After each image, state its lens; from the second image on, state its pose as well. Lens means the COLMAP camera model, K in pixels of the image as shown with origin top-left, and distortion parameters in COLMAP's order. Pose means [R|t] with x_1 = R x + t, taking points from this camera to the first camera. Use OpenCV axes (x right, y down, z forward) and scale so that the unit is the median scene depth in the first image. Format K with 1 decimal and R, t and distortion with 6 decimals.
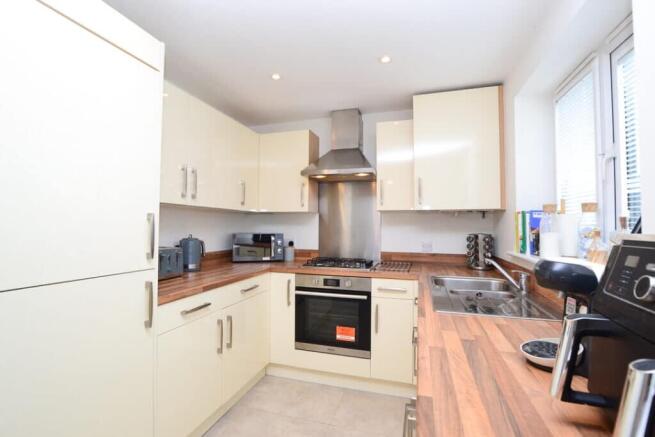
lens RADIAL K [[306.8, 0, 327.1], [0, 306.8, 216.4], [0, 0, 1]] dist [-0.029146, -0.000065]
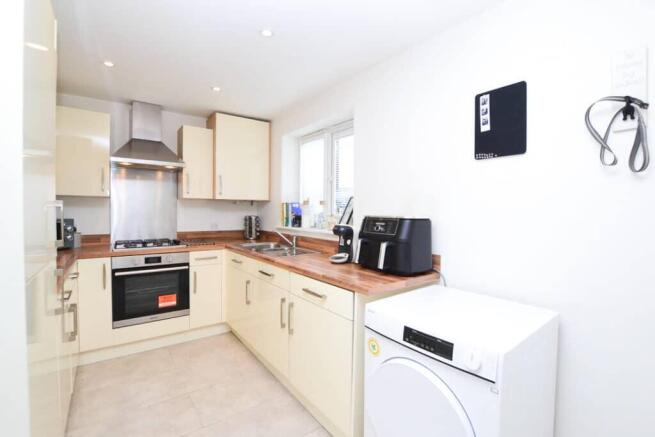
lens RADIAL K [[288.9, 0, 327.2], [0, 288.9, 216.6], [0, 0, 1]] dist [-0.017656, -0.000865]
pose [[0.580628, -0.015362, 0.814024, -0.479880], [-0.031287, 0.998662, 0.041163, -0.011118], [-0.813568, -0.049369, 0.579370, -0.143543]]
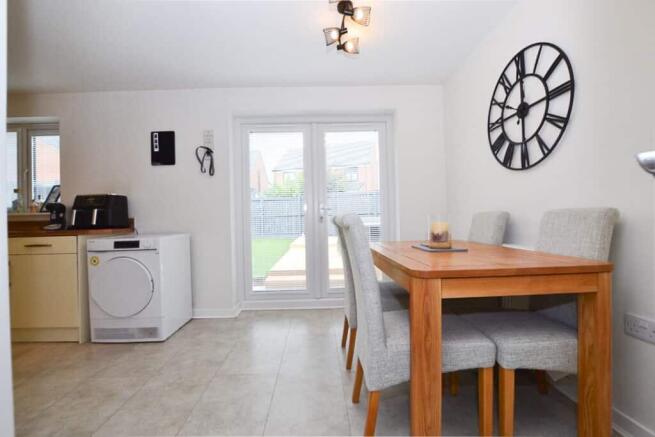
lens RADIAL K [[288.9, 0, 318.3], [0, 288.9, 219.4], [0, 0, 1]] dist [-0.017656, -0.000865]
pose [[-0.302004, 0.010504, 0.953249, -1.171926], [-0.002207, 0.999929, -0.011718, 0.128040], [-0.953304, -0.005643, -0.301959, -0.350668]]
